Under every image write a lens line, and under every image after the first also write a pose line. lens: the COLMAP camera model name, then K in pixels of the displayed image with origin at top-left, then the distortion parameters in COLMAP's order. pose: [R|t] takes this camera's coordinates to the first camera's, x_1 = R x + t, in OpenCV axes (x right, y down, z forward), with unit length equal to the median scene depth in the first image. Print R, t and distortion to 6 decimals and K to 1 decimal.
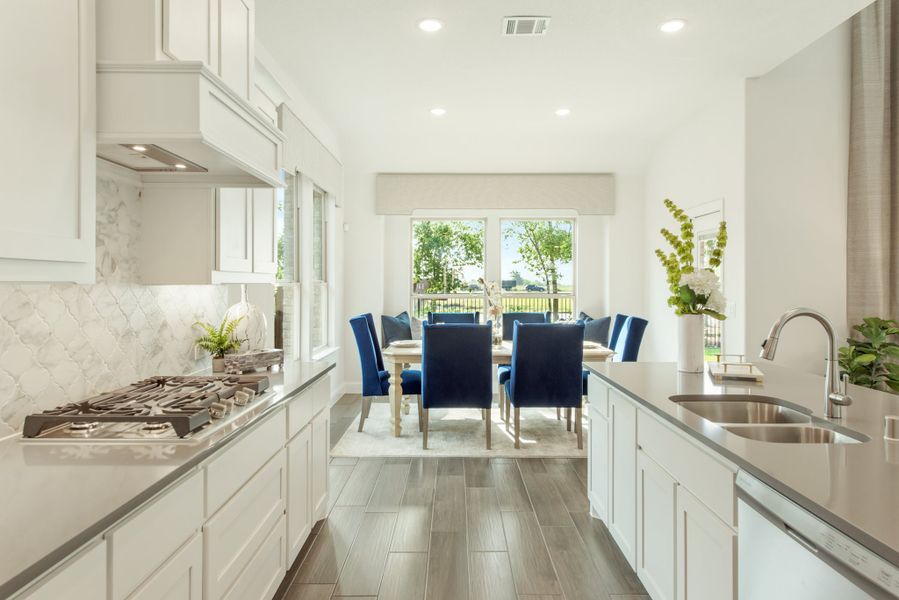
lens RADIAL K [[568.2, 0, 466.2], [0, 568.2, 287.2], [0, 0, 1]] dist [0.022063, -0.000016]
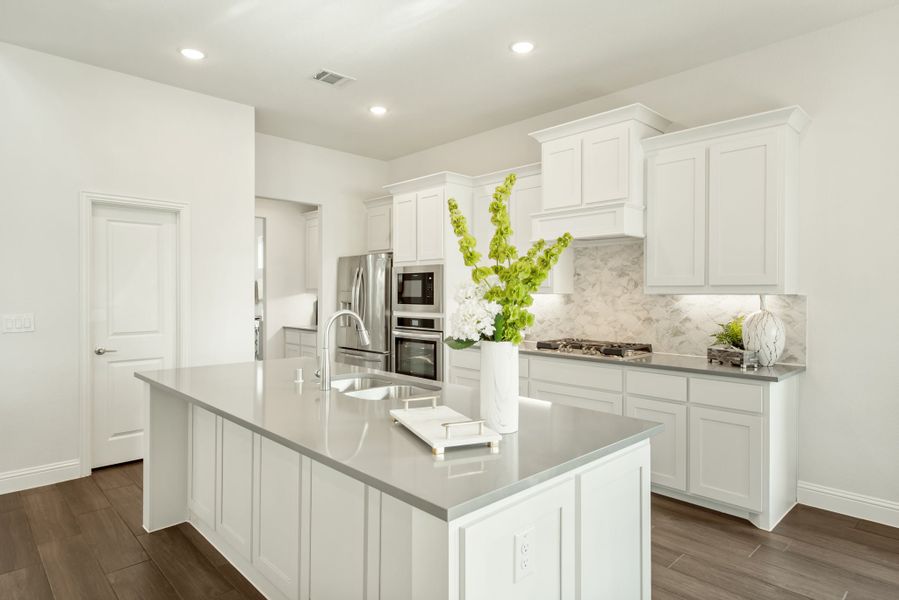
lens RADIAL K [[518.5, 0, 446.7], [0, 518.5, 300.7], [0, 0, 1]] dist [0.017534, -0.006768]
pose [[-0.738403, 0.007714, -0.674315, 1.064285], [-0.006019, 0.999819, 0.018030, -0.009660], [0.674332, 0.017372, -0.738224, 1.788766]]
